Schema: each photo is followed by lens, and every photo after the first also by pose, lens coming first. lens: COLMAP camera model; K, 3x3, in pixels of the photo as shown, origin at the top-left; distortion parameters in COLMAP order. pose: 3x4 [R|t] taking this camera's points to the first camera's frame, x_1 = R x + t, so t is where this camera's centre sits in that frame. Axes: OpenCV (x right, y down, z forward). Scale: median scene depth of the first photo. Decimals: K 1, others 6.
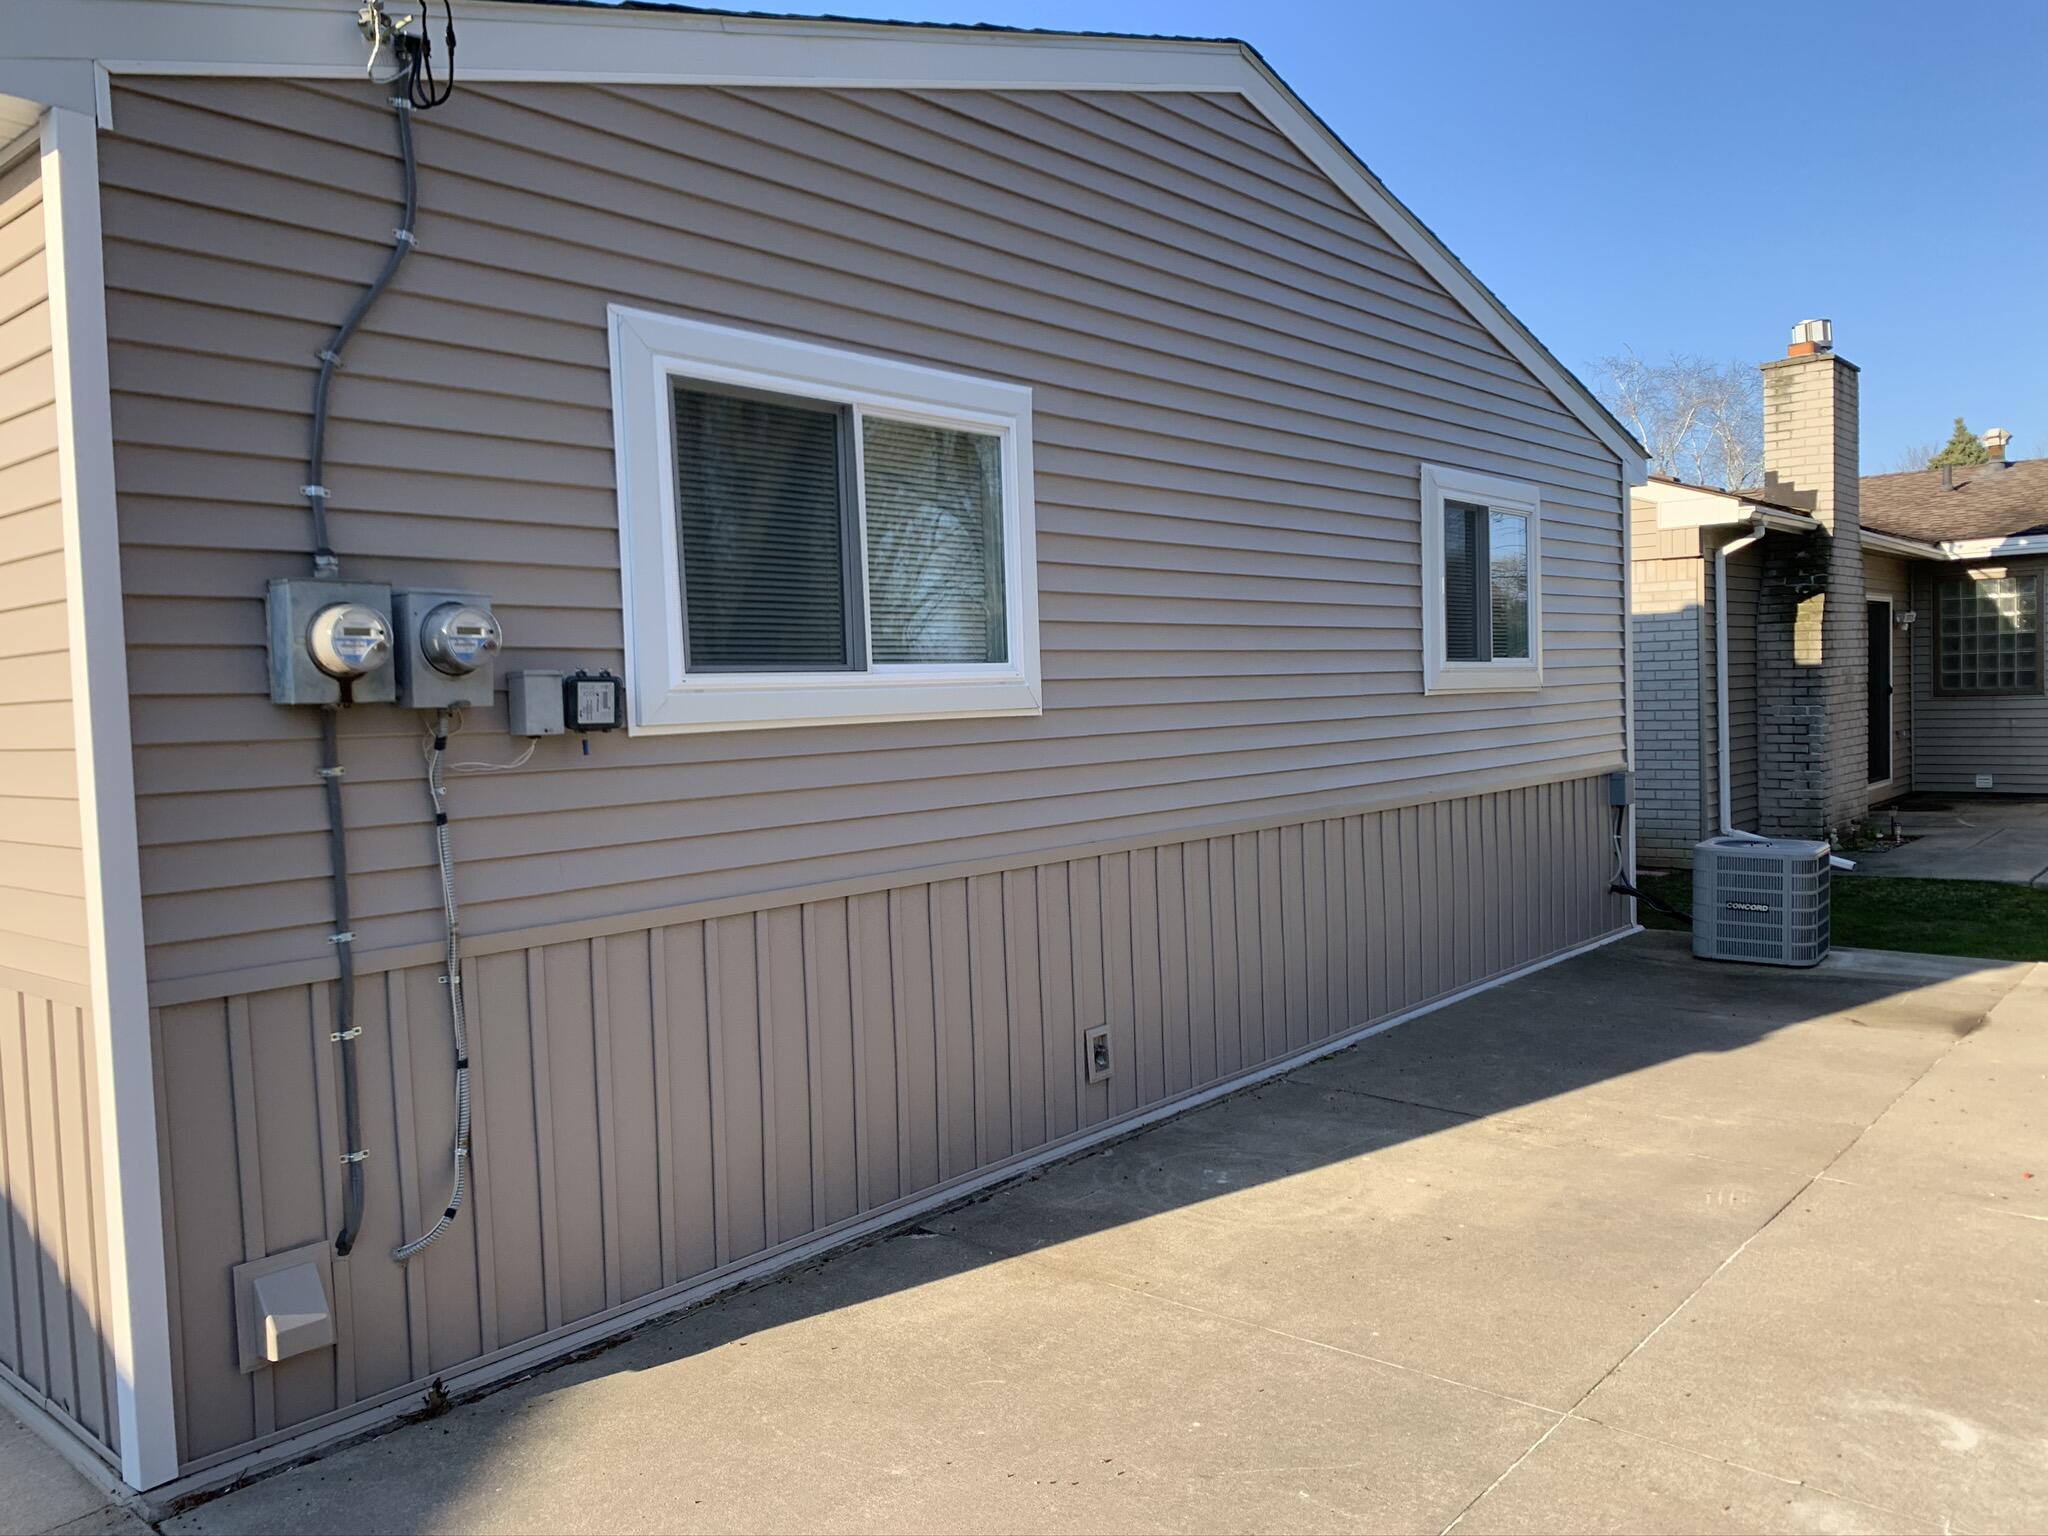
lens RADIAL K [[1555.1, 0, 1024.7], [0, 1555.1, 766.8], [0, 0, 1]] dist [0.018574, -0.009236]
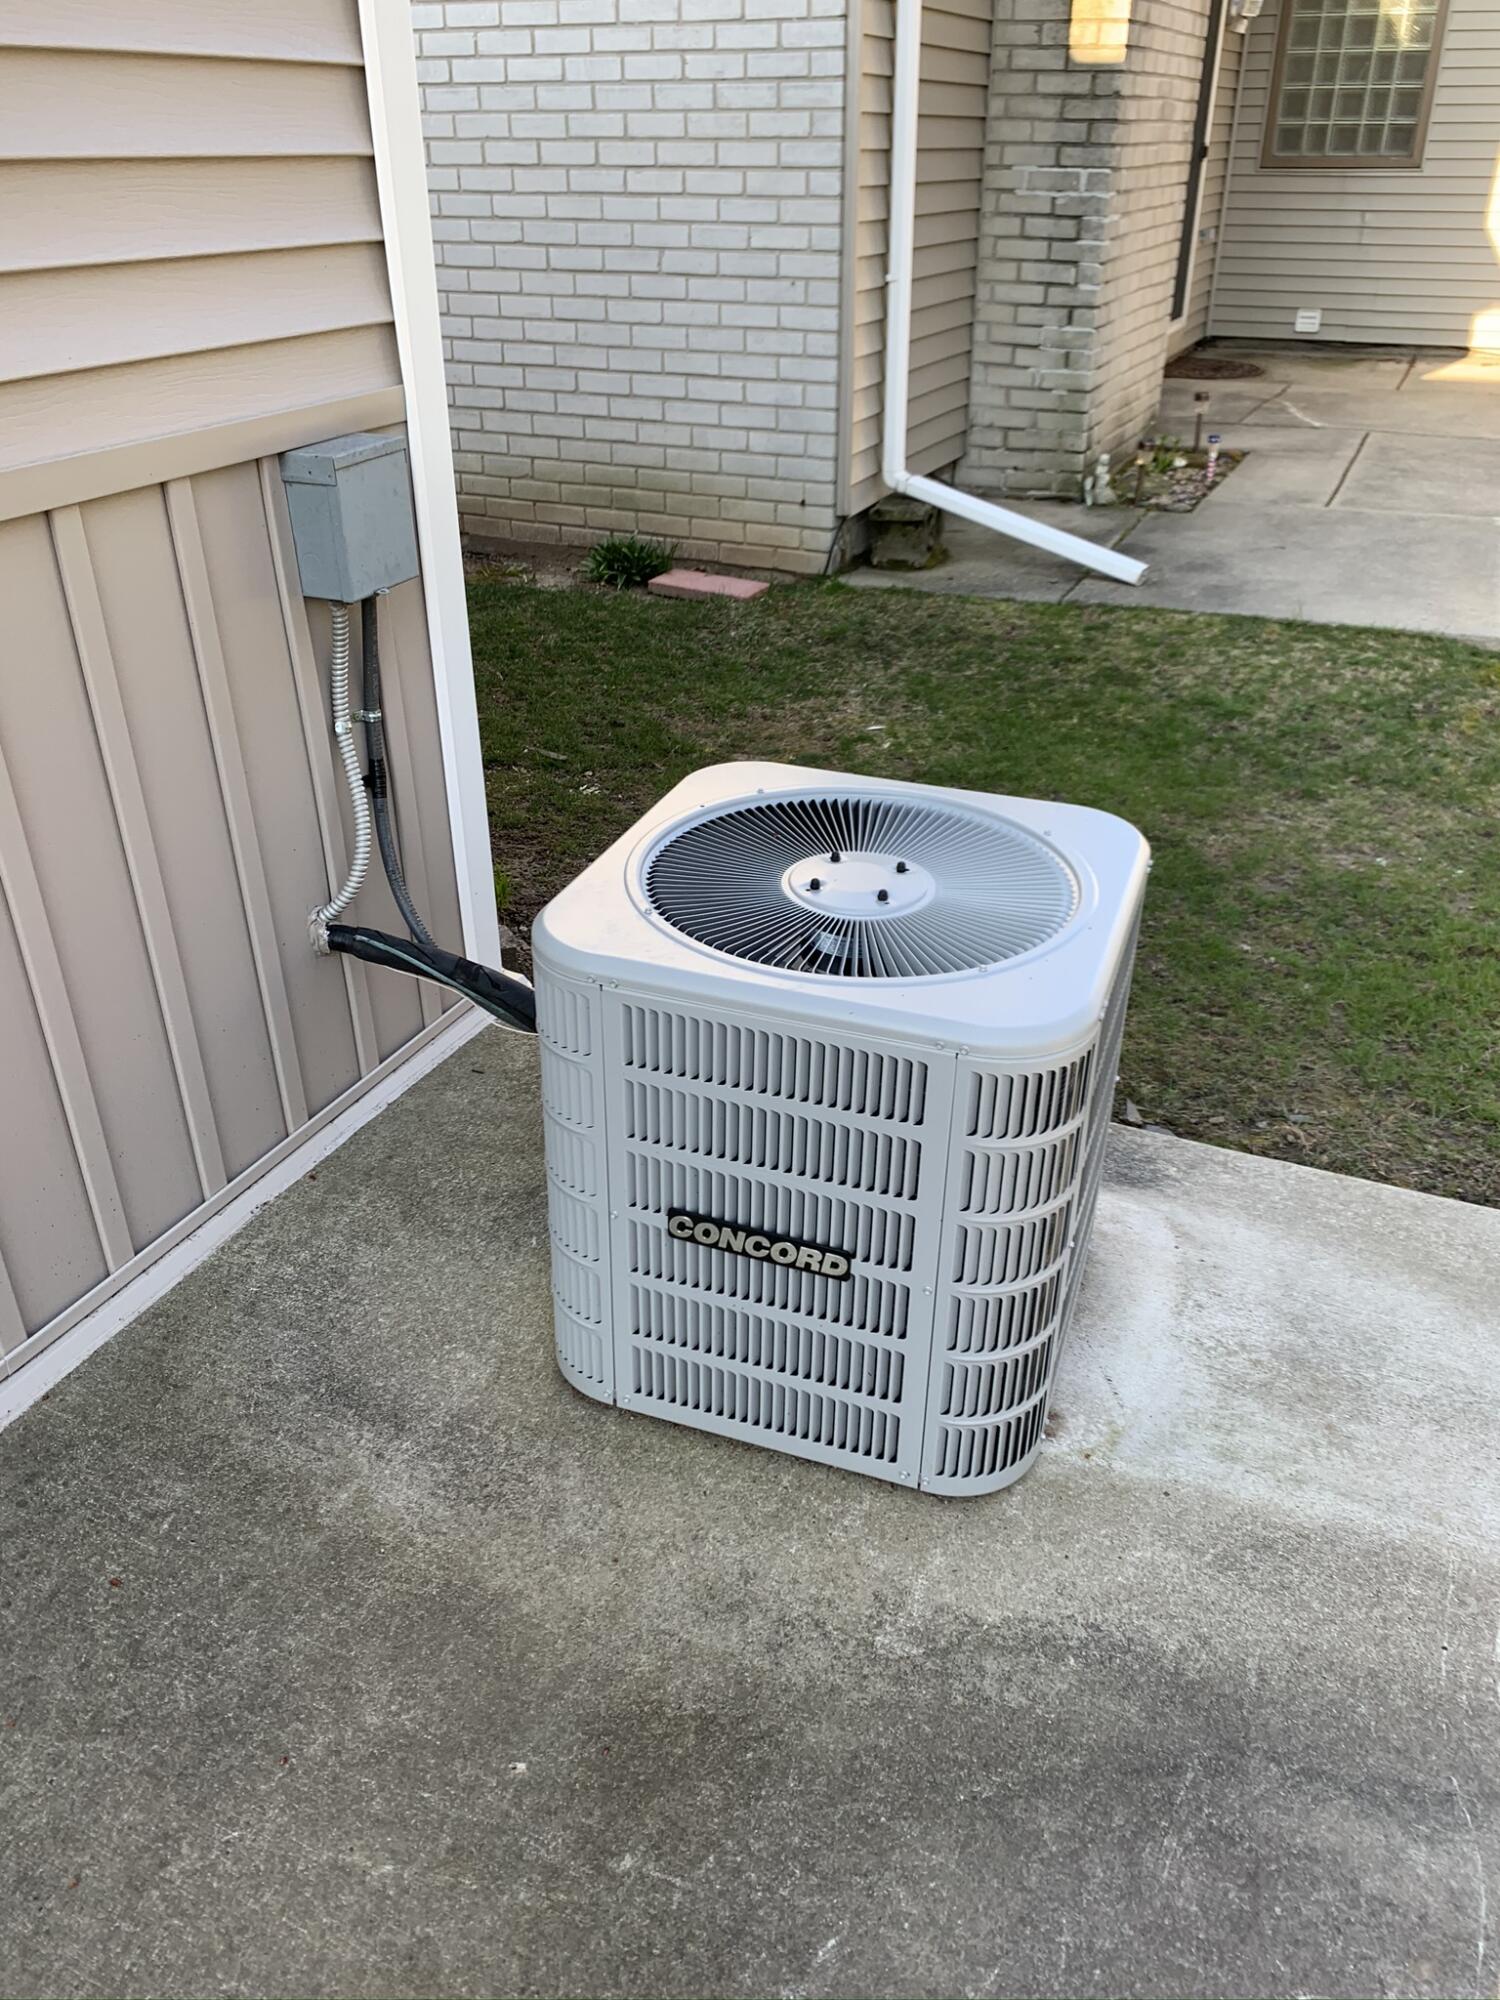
lens RADIAL K [[1519.3, 0, 775.9], [0, 1519.3, 1002.9], [0, 0, 1]] dist [0.005020, 0.000081]
pose [[0.955312, -0.113755, 0.272833, 0.270489], [-0.019928, 0.896103, 0.443398, -0.016506], [-0.294926, -0.429020, 0.853792, 0.550933]]
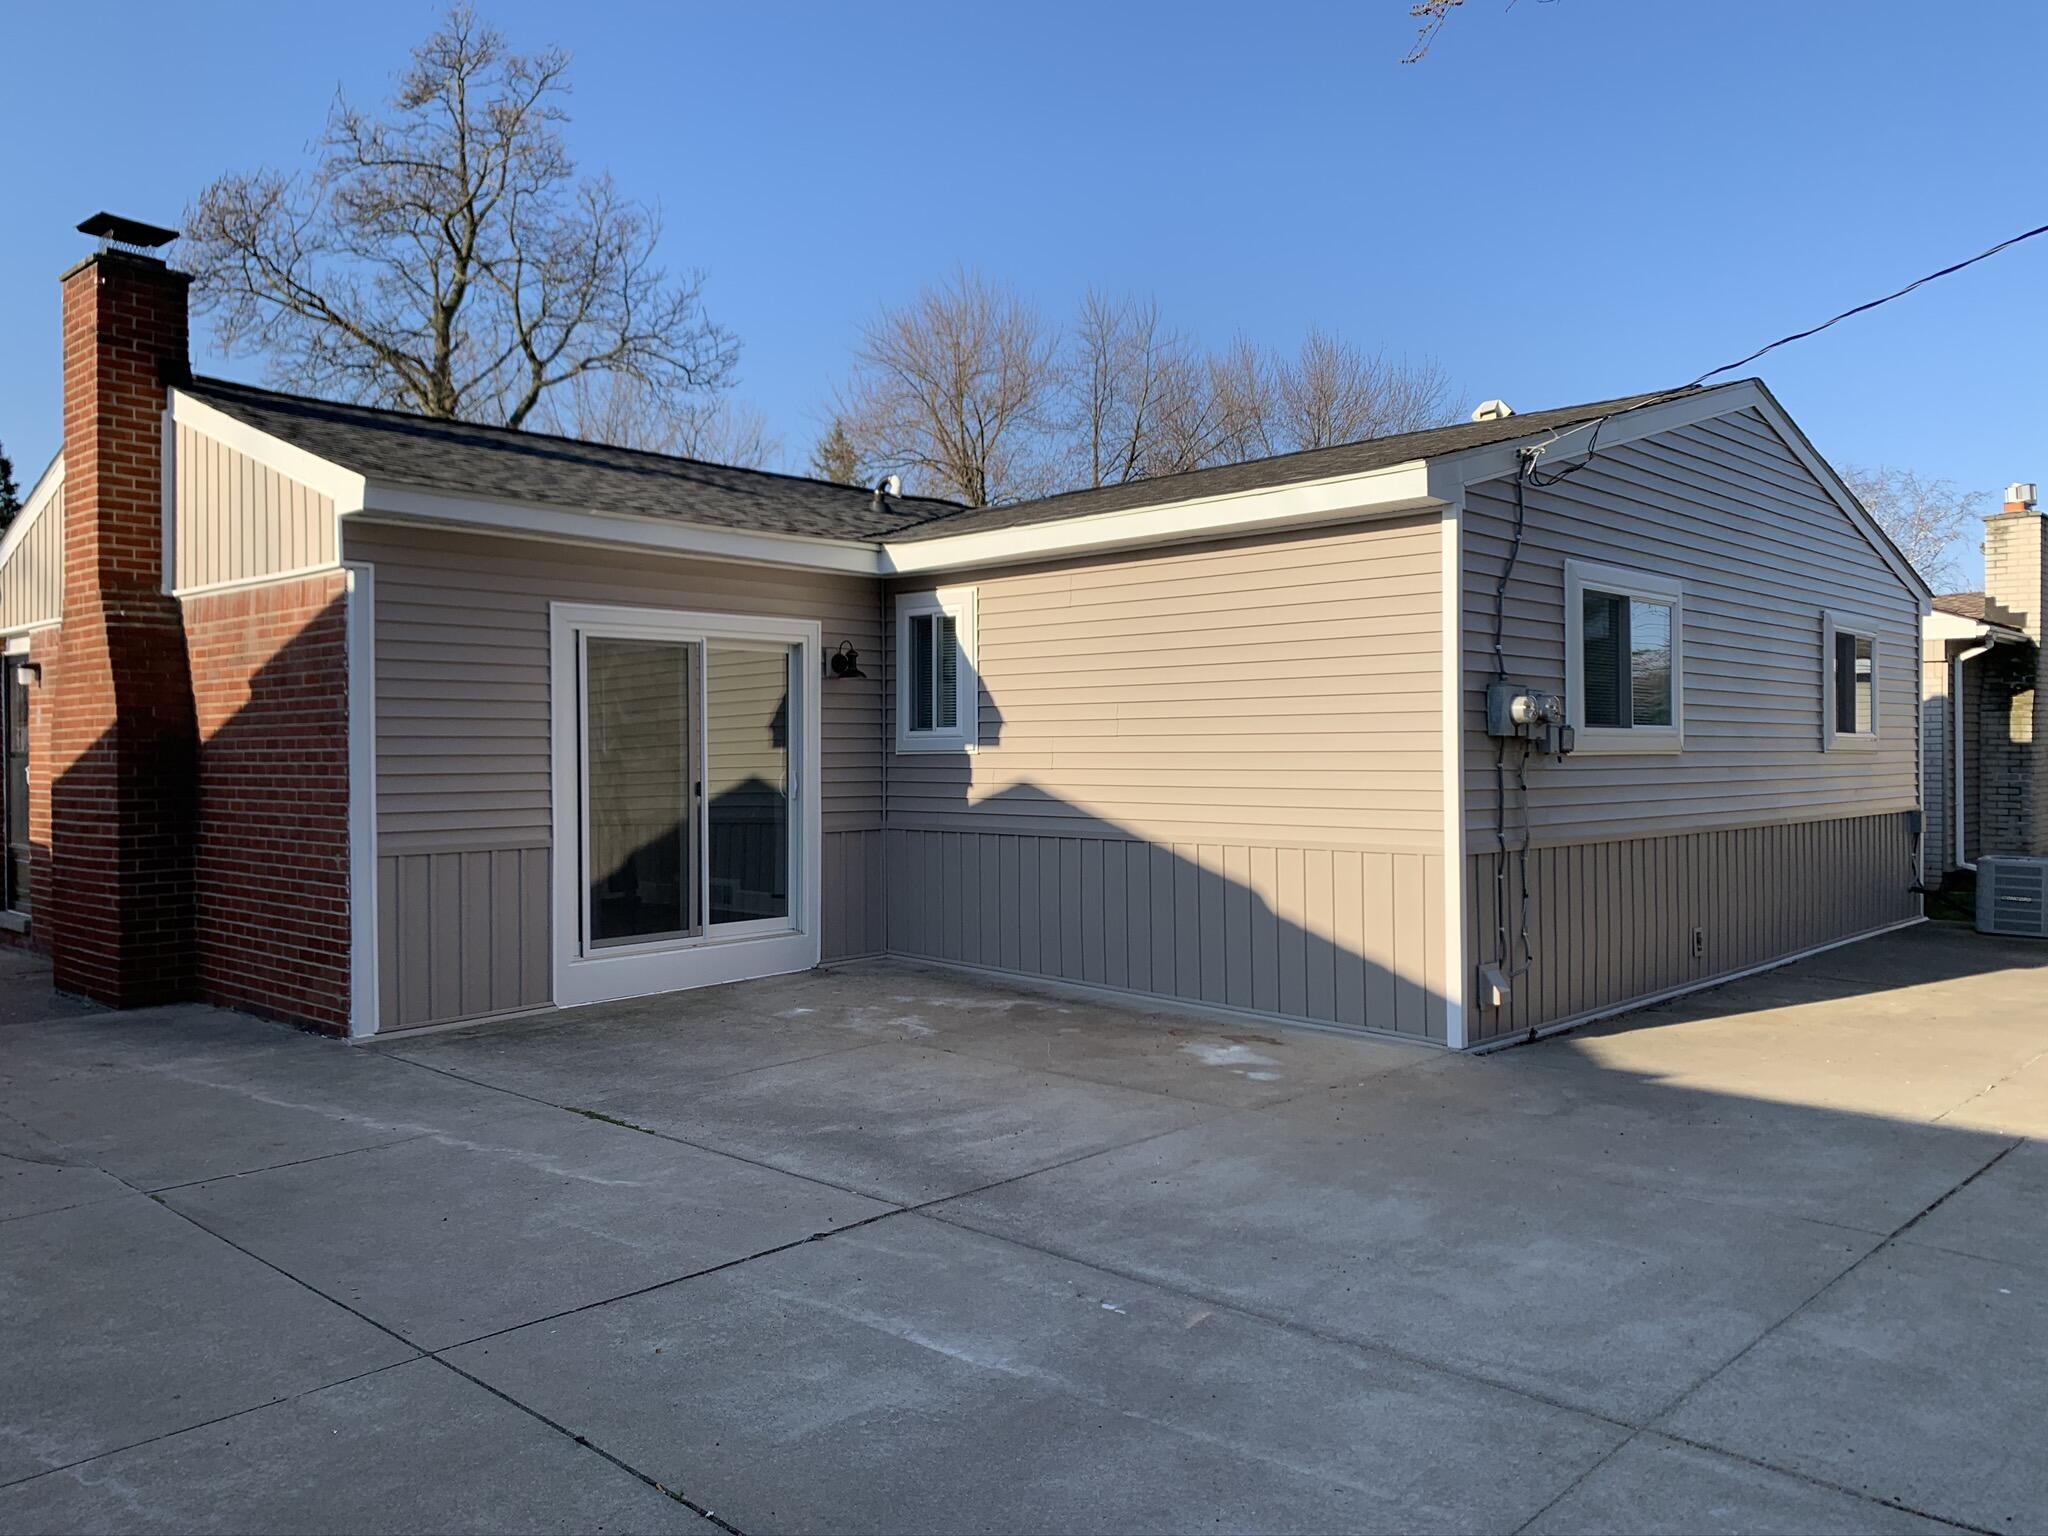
lens RADIAL K [[1555.1, 0, 1024.7], [0, 1555.1, 766.8], [0, 0, 1]] dist [0.018574, -0.009236]
pose [[0.998374, 0.027105, -0.050146, -0.281916], [-0.029083, 0.998811, -0.039134, 0.032449], [0.049025, 0.040529, 0.997975, -0.377049]]
